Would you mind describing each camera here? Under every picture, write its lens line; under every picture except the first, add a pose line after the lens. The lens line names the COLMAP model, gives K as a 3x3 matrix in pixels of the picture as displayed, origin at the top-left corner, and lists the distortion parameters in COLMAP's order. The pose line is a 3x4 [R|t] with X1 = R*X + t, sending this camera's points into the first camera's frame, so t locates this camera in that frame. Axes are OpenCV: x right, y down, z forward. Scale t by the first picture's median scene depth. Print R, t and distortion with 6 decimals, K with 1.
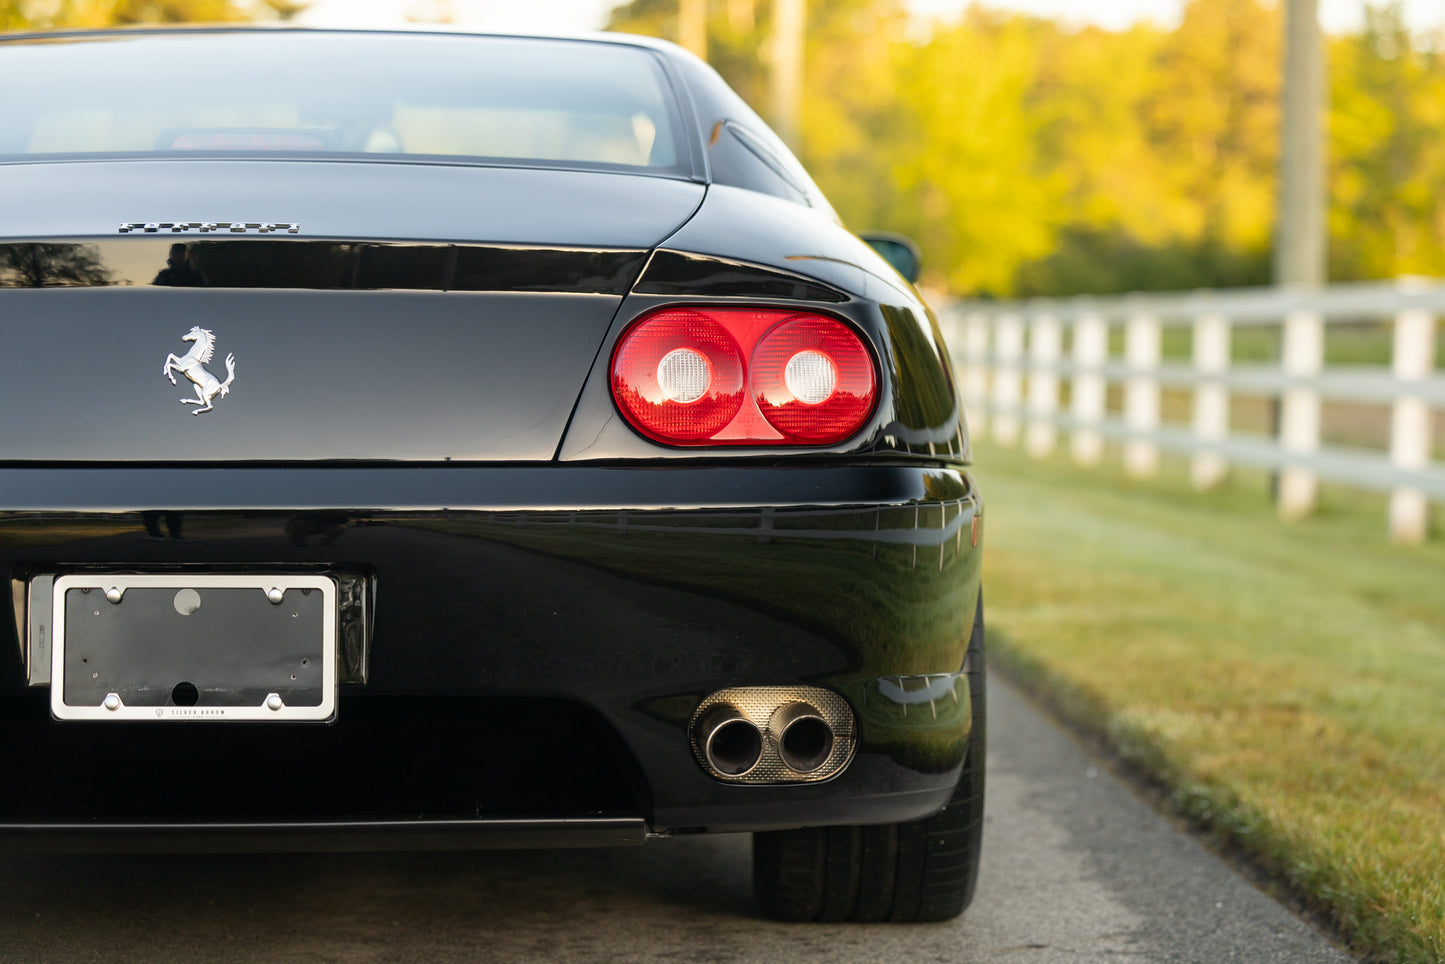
lens RADIAL K [[3513.3, 0, 723.4], [0, 3513.3, 453.9], [0, 0, 1]] dist [-0.022999, 0.199871]
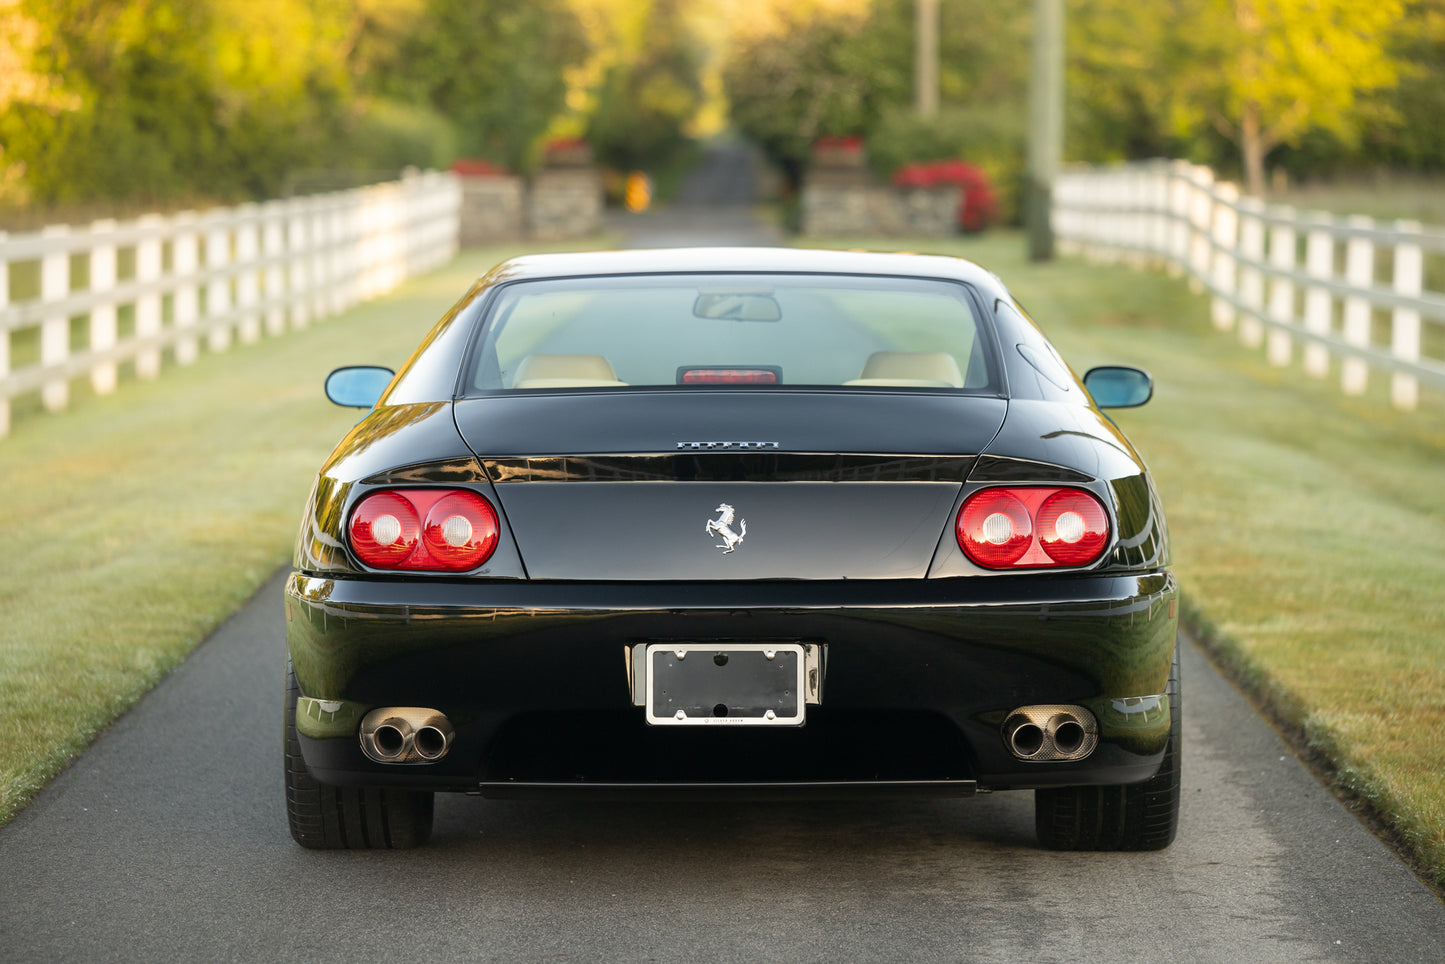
lens RADIAL K [[5015.9, 0, 722.5], [0, 5015.9, 482.0], [0, 0, 1]] dist [-0.028486, -3.545567]
pose [[0.998829, -0.003747, -0.048236, -0.027906], [0.005254, 0.999500, 0.031166, -0.124684], [0.048095, -0.031383, 0.998350, -1.511520]]
